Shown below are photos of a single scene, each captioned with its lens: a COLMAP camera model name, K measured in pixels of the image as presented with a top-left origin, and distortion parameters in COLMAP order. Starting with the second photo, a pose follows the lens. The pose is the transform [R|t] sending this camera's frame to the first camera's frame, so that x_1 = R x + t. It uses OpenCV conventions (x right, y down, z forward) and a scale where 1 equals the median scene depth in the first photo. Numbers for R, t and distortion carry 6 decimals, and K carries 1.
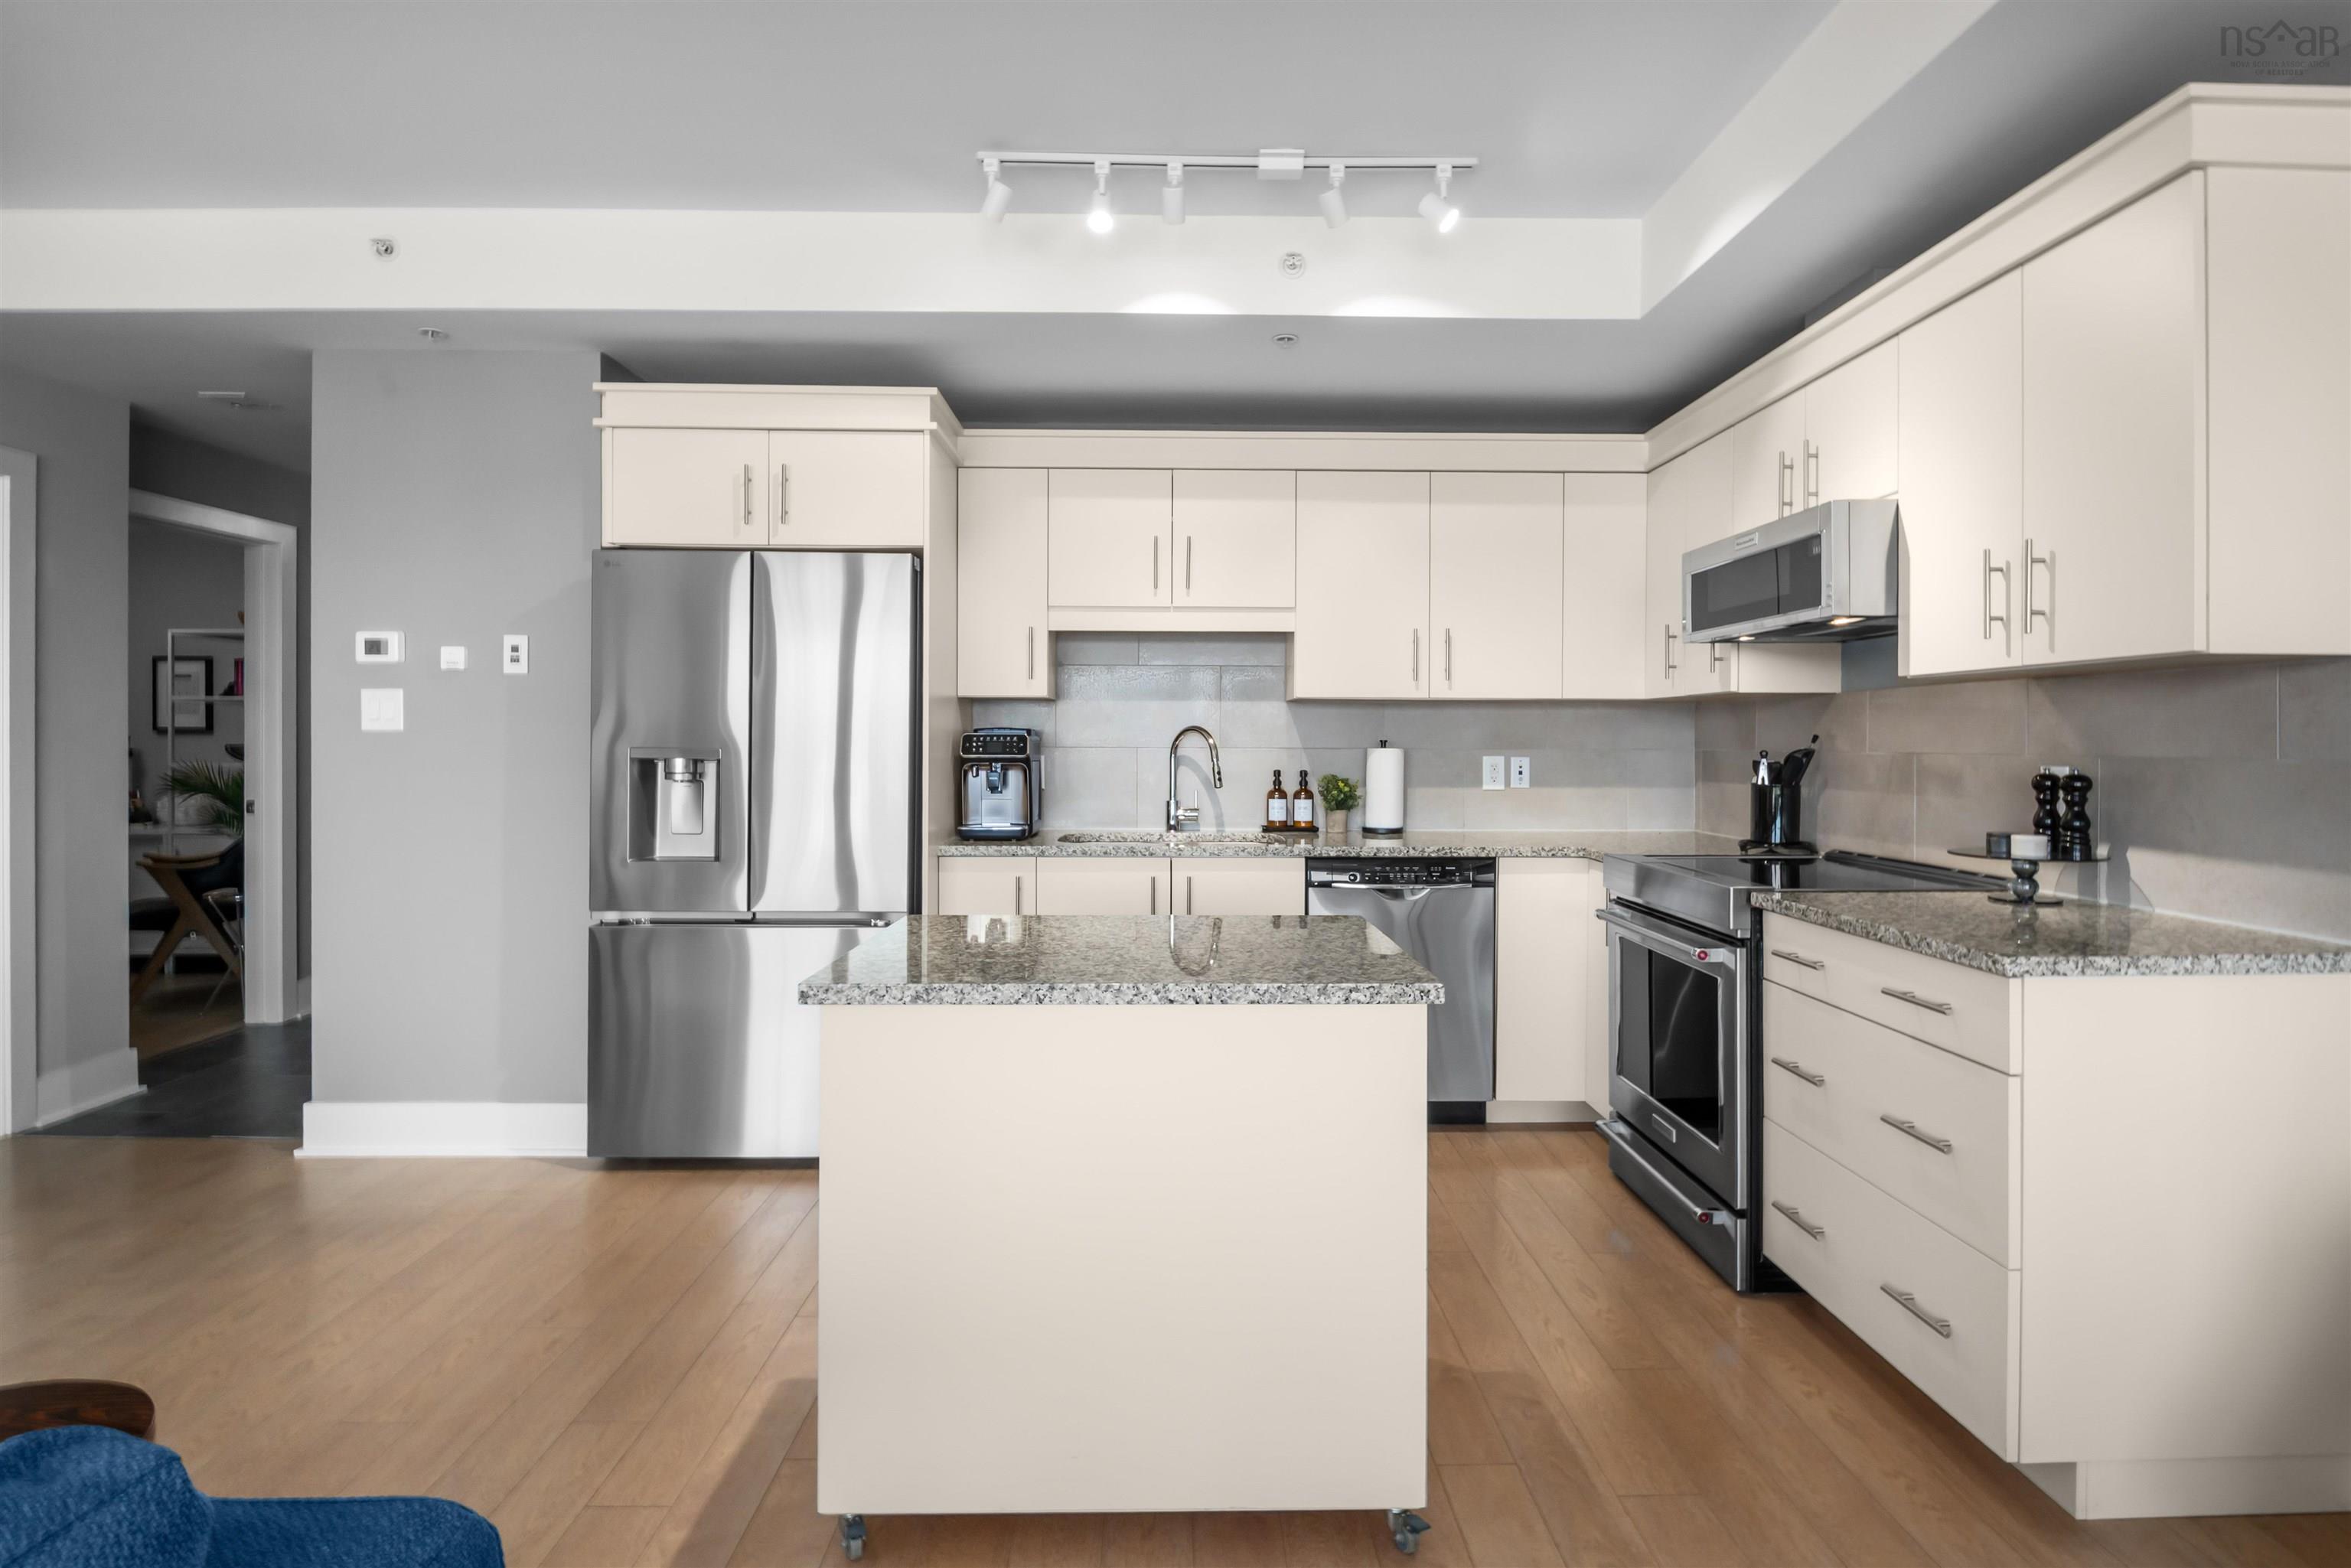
lens RADIAL K [[1157.3, 0, 1189.6], [0, 1157.3, 748.1], [0, 0, 1]] dist [-0.004236, -0.000593]
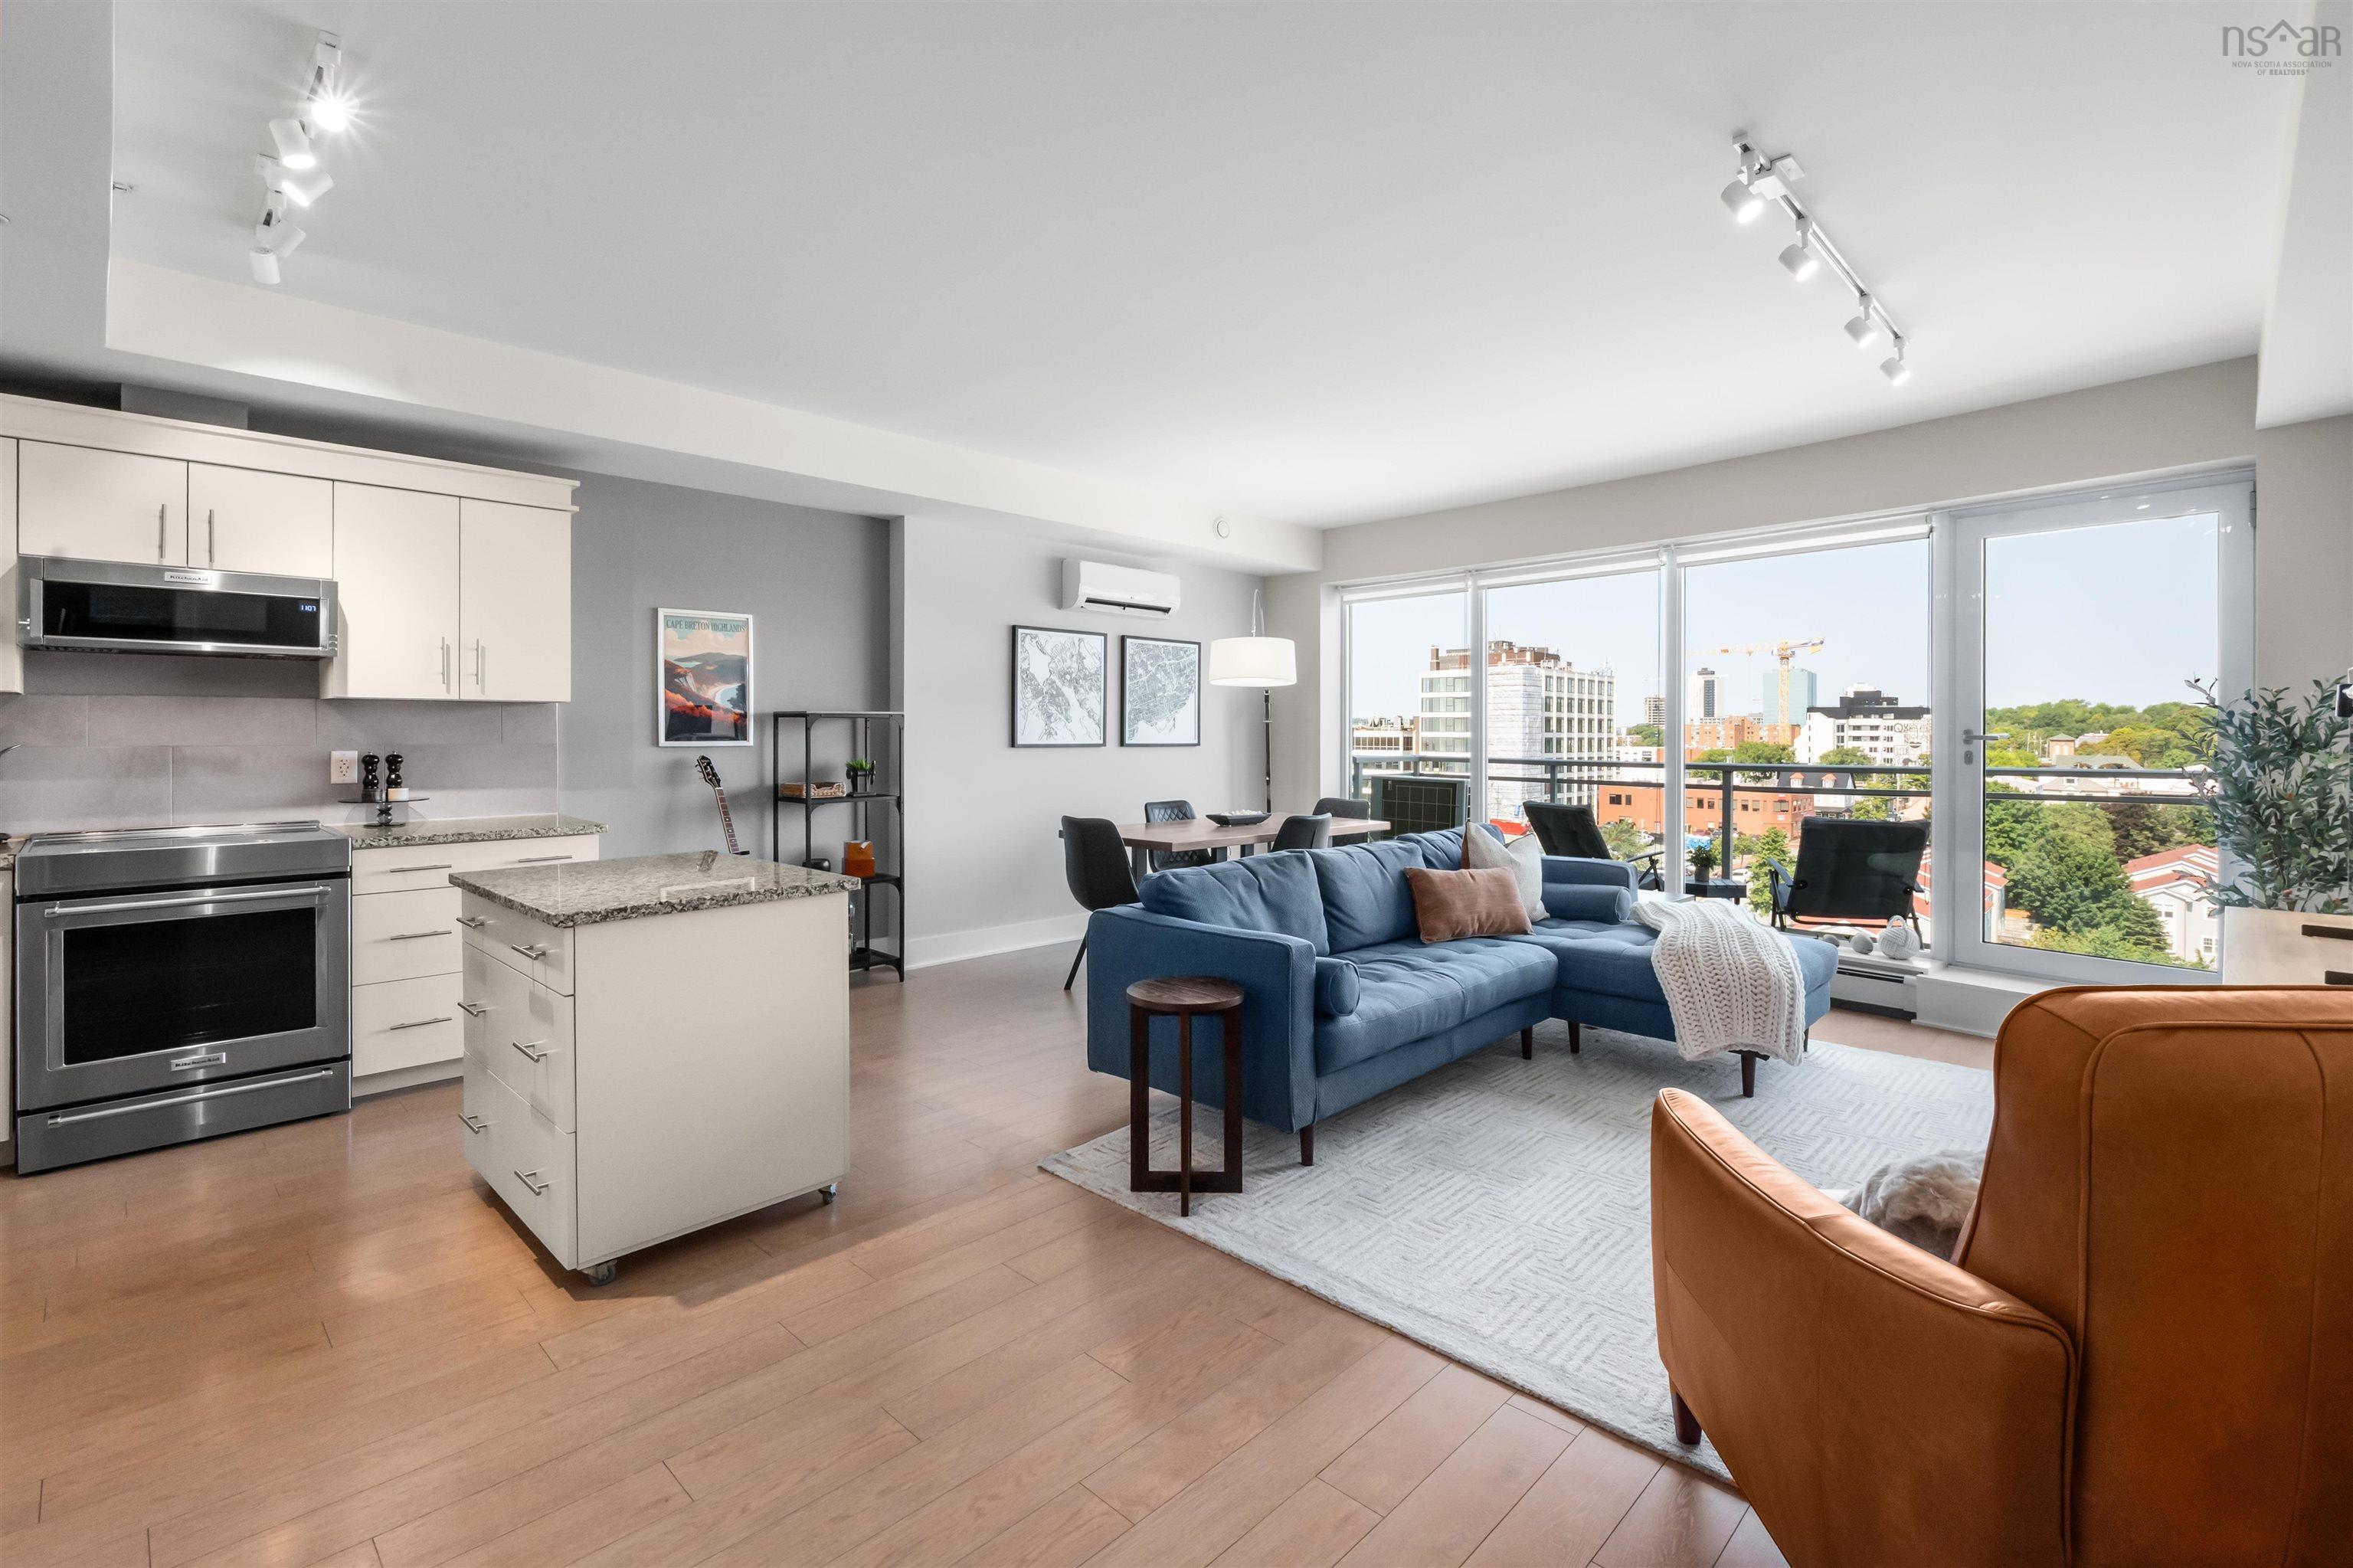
lens RADIAL K [[1054.9, 0, 1186.9], [0, 1054.9, 728.8], [0, 0, 1]] dist [-0.000465, -0.003839]
pose [[-0.704122, -0.002545, 0.710075, -0.843283], [0.000384, 0.999992, 0.003965, -0.016114], [-0.710079, 0.003064, -0.704115, 0.809874]]
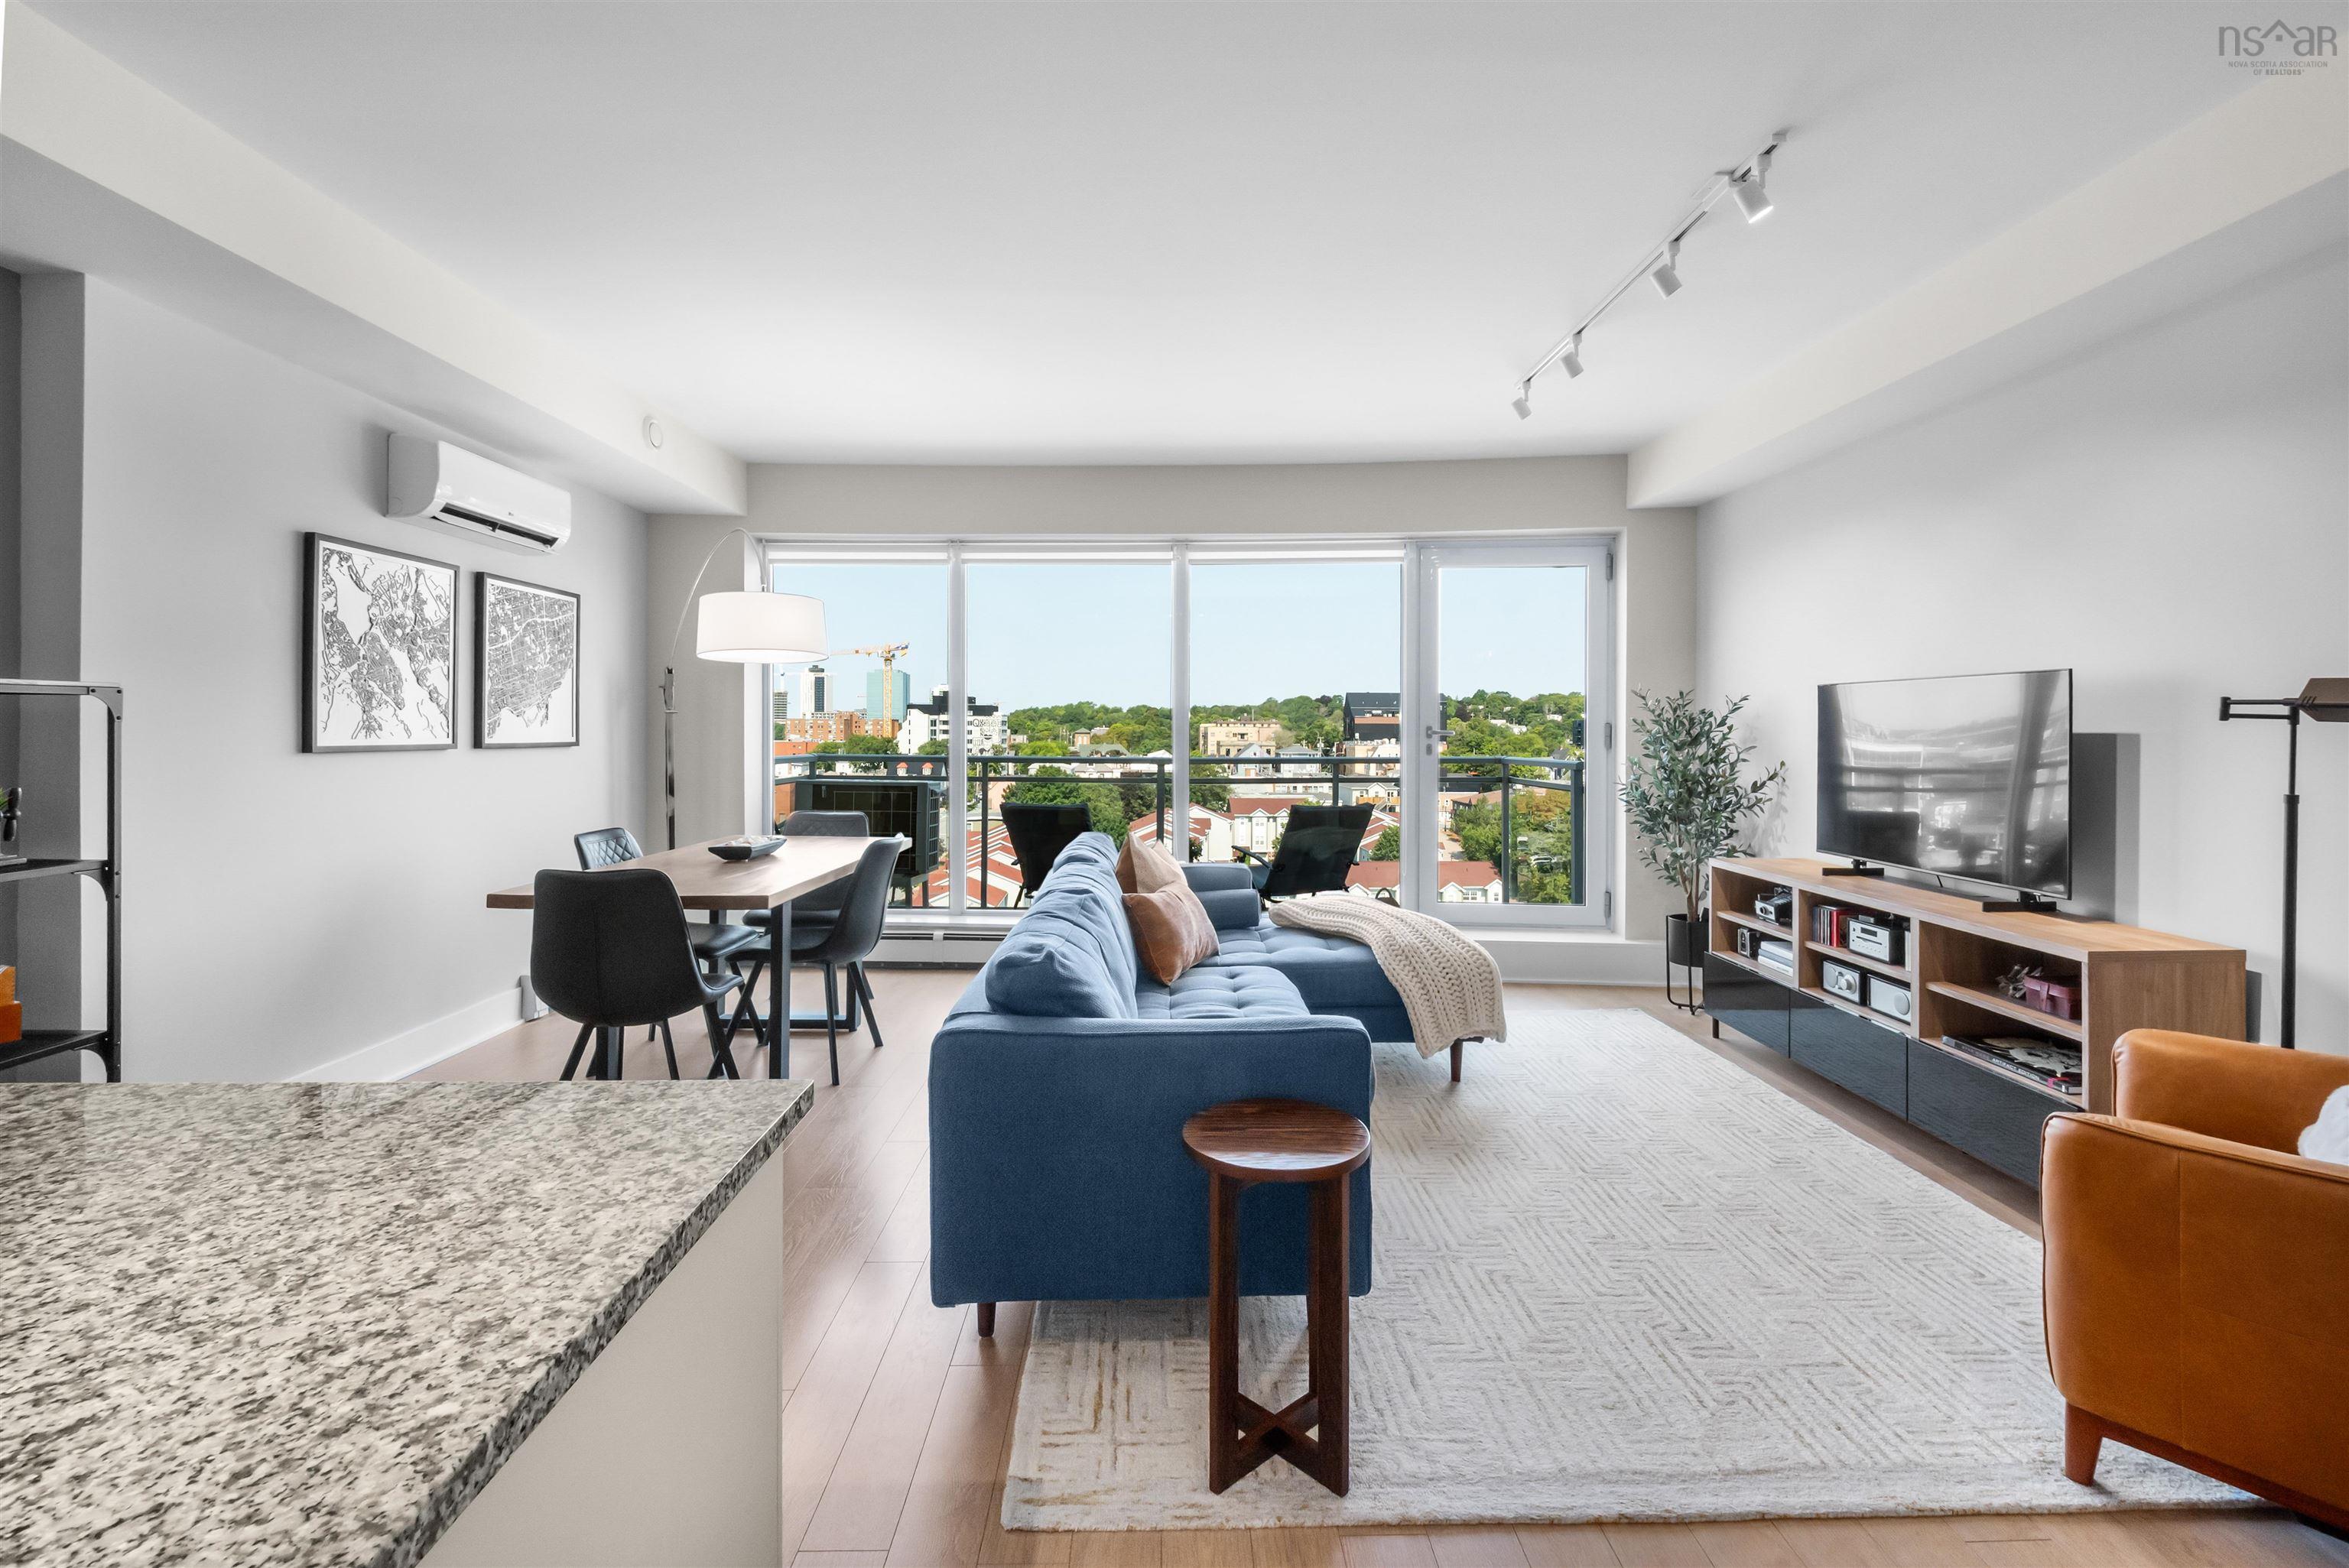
lens RADIAL K [[1052.9, 0, 1184.9], [0, 1052.9, 728.9], [0, 0, 1]] dist [-0.000465, -0.003839]
pose [[-0.999966, -0.007508, -0.003502, -0.259071], [-0.007533, 0.999946, 0.007156, -0.013550], [0.003448, 0.007182, -0.999968, 0.756194]]
